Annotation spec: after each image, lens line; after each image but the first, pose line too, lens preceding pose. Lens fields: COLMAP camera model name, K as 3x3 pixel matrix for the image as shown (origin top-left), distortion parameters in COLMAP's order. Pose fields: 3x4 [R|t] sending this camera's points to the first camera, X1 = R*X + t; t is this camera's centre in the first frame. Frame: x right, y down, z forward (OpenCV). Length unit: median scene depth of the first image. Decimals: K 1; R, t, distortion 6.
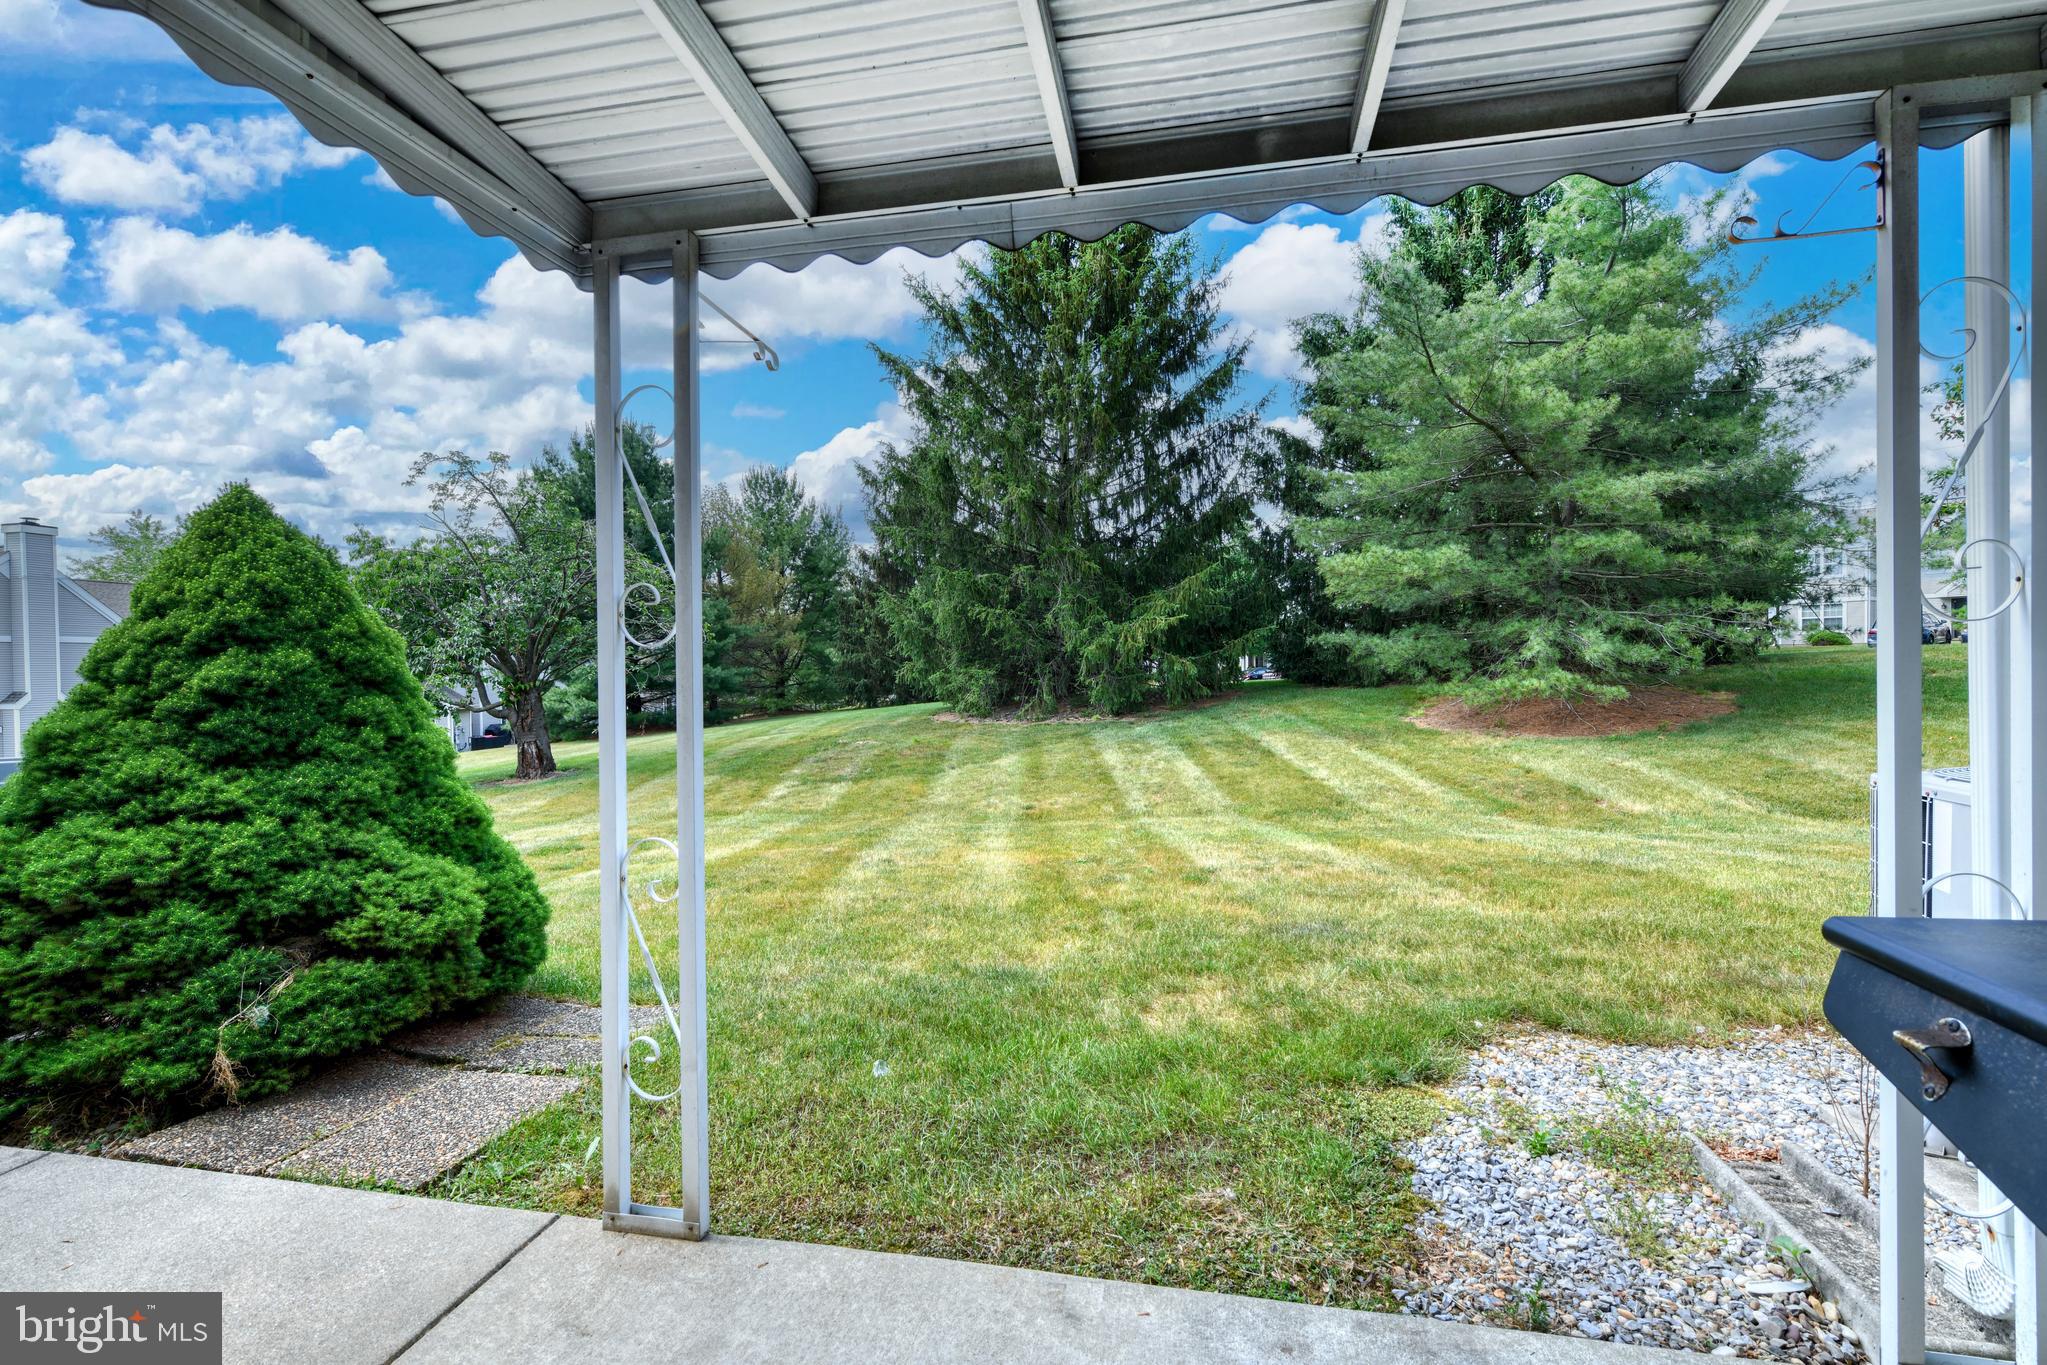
lens RADIAL K [[913.3, 0, 1028.3], [0, 913.3, 682.0], [0, 0, 1]] dist [0.002440, -0.000641]
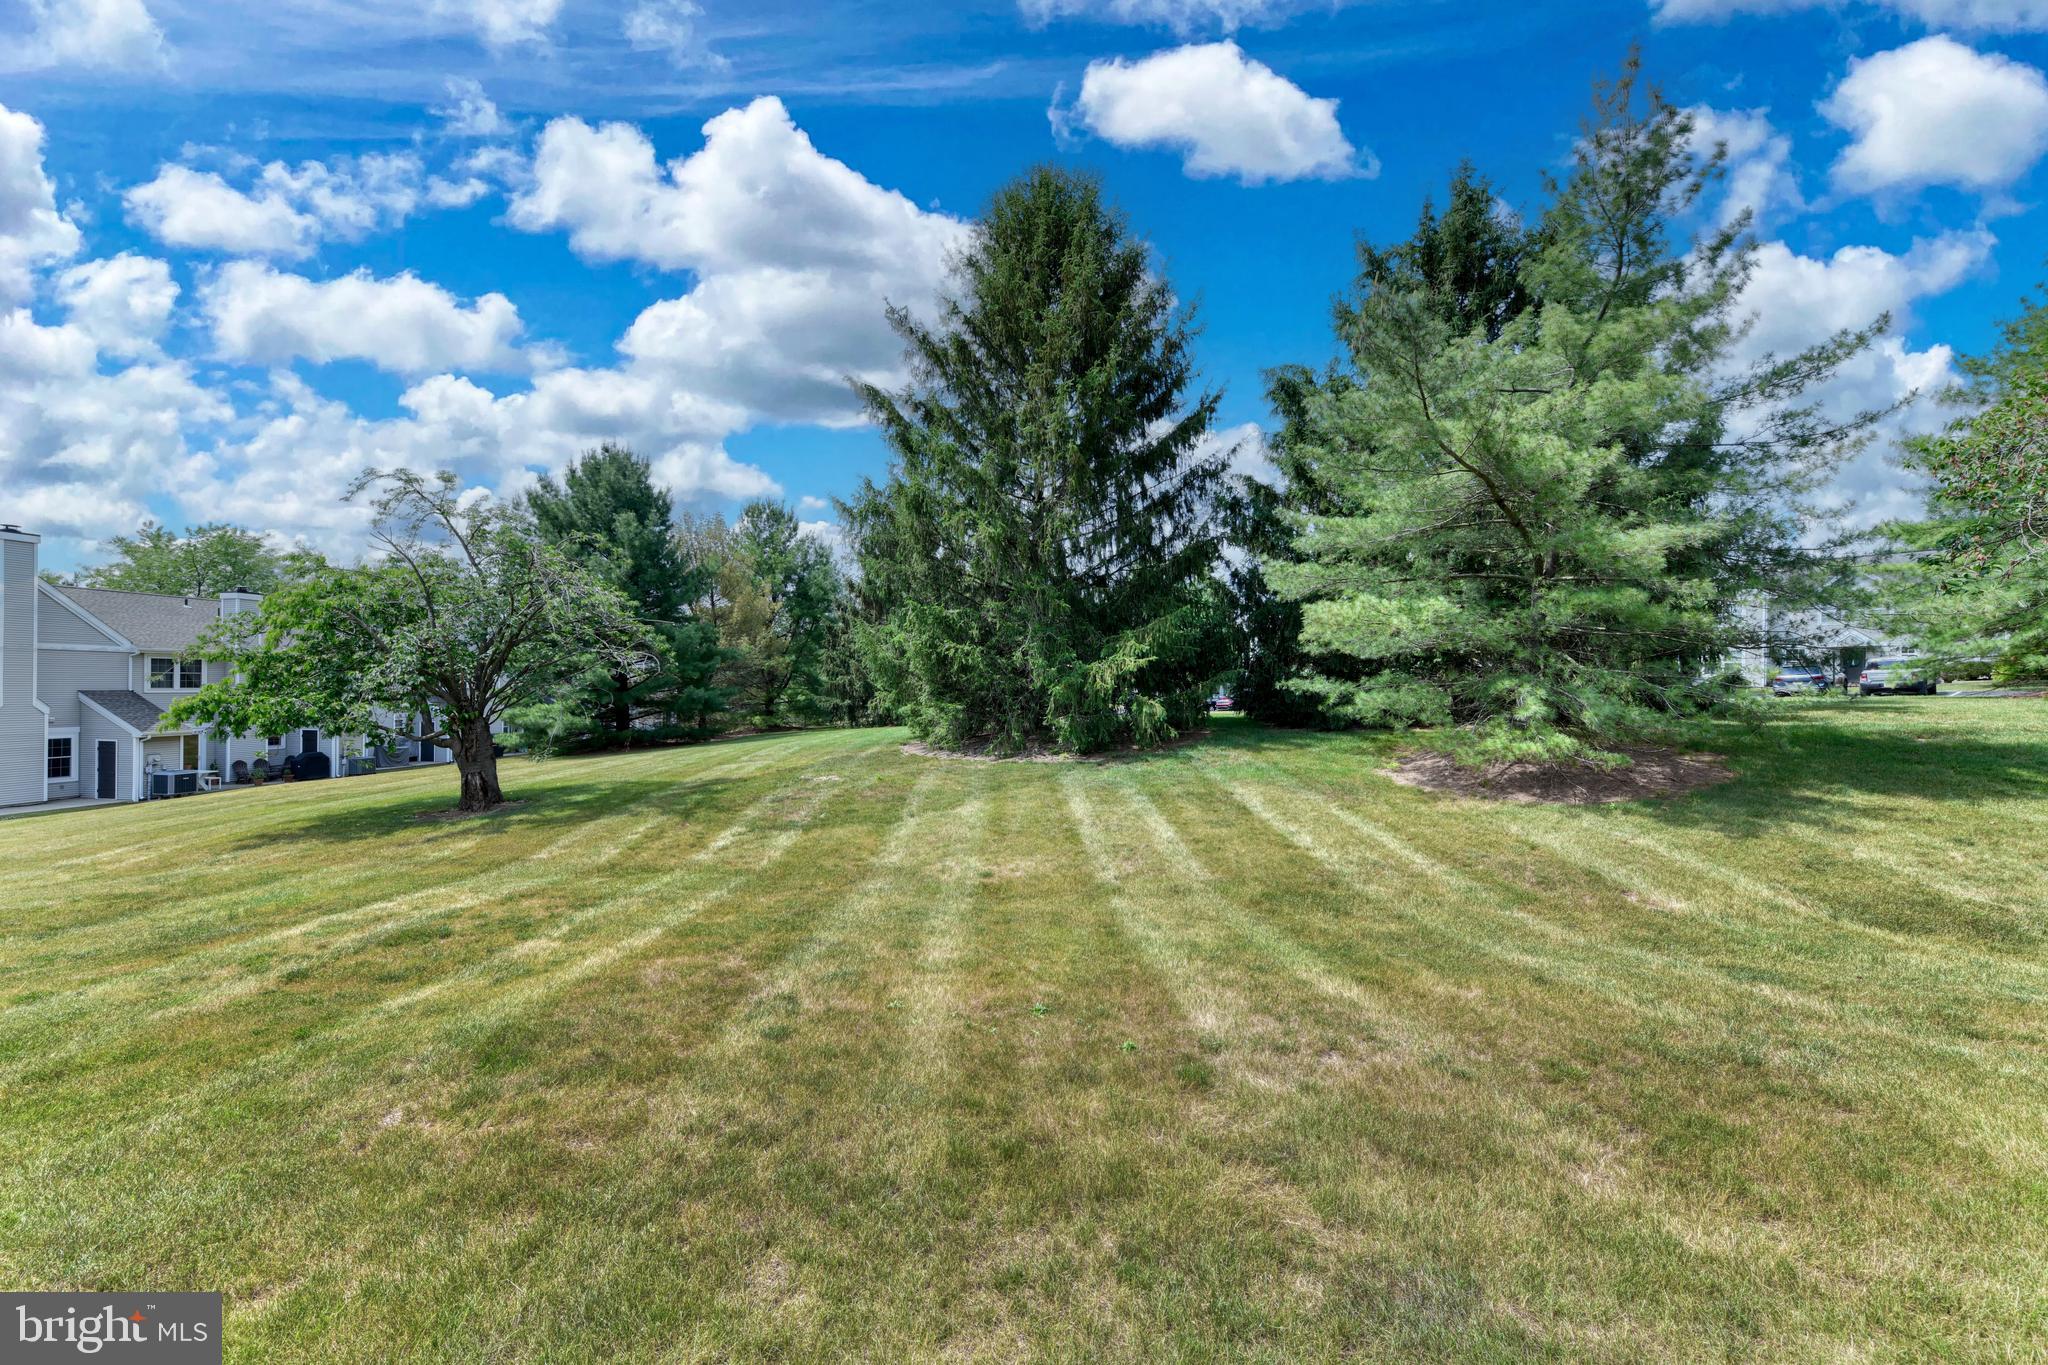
lens RADIAL K [[796.0, 0, 998.0], [0, 796.0, 694.8], [0, 0, 1]] dist [0.011762, 0.000088]
pose [[0.999488, 0.030698, -0.009007, 0.008207], [-0.030706, 0.999528, -0.000716, -0.025873], [0.008981, 0.000993, 0.999959, 0.128307]]
